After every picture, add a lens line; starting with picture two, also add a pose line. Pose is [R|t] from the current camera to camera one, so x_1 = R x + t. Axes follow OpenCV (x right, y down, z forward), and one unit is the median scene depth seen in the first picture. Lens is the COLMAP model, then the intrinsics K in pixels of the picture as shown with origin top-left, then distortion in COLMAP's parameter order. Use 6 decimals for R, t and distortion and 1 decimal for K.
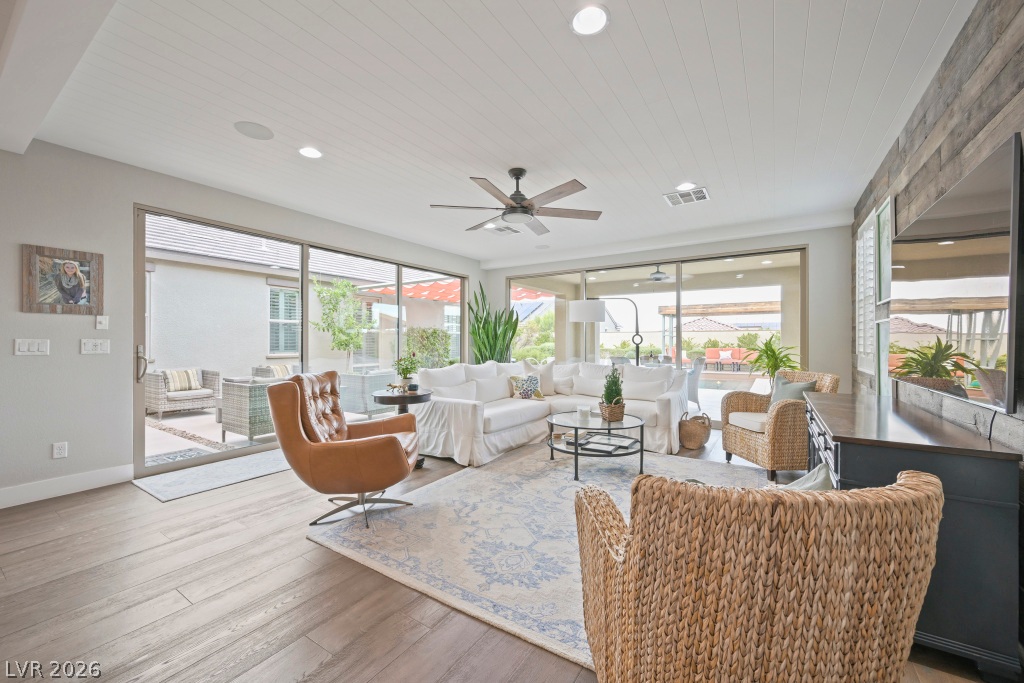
lens RADIAL K [[400.4, 0, 513.0], [0, 400.4, 343.7], [0, 0, 1]] dist [-0.001505, 0.001582]
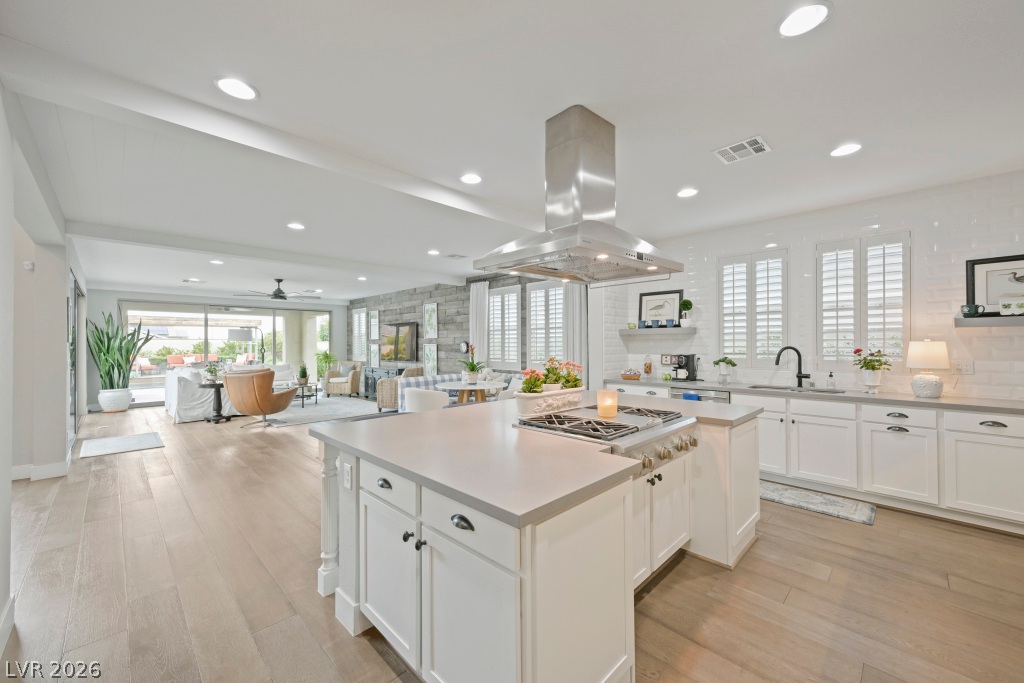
lens RADIAL K [[400.4, 0, 514.8], [0, 400.4, 340.1], [0, 0, 1]] dist [-0.001505, 0.001582]
pose [[0.195032, 0.006150, 0.980778, -1.520357], [0.009631, 0.999920, -0.008185, -0.037994], [-0.980750, 0.011042, 0.194958, -0.598321]]
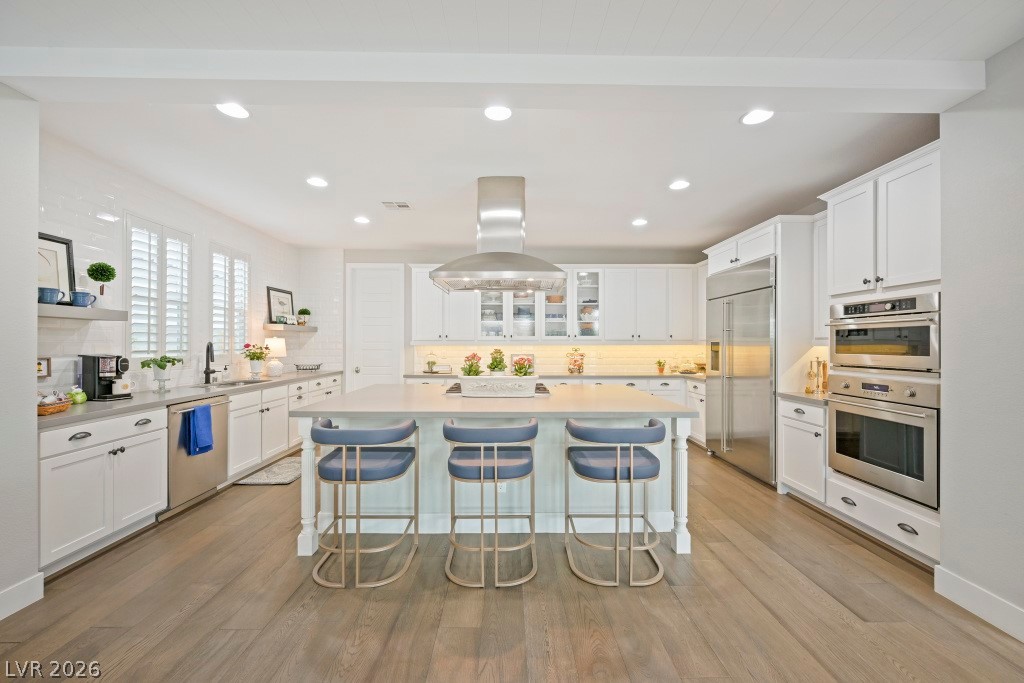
lens RADIAL K [[400.4, 0, 512.4], [0, 400.4, 340.2], [0, 0, 1]] dist [-0.001505, 0.001582]
pose [[-0.822224, -0.007710, -0.569111, -0.562460], [-0.007199, 0.999969, -0.003145, -0.030712], [0.569118, 0.001511, -0.822254, 0.054270]]
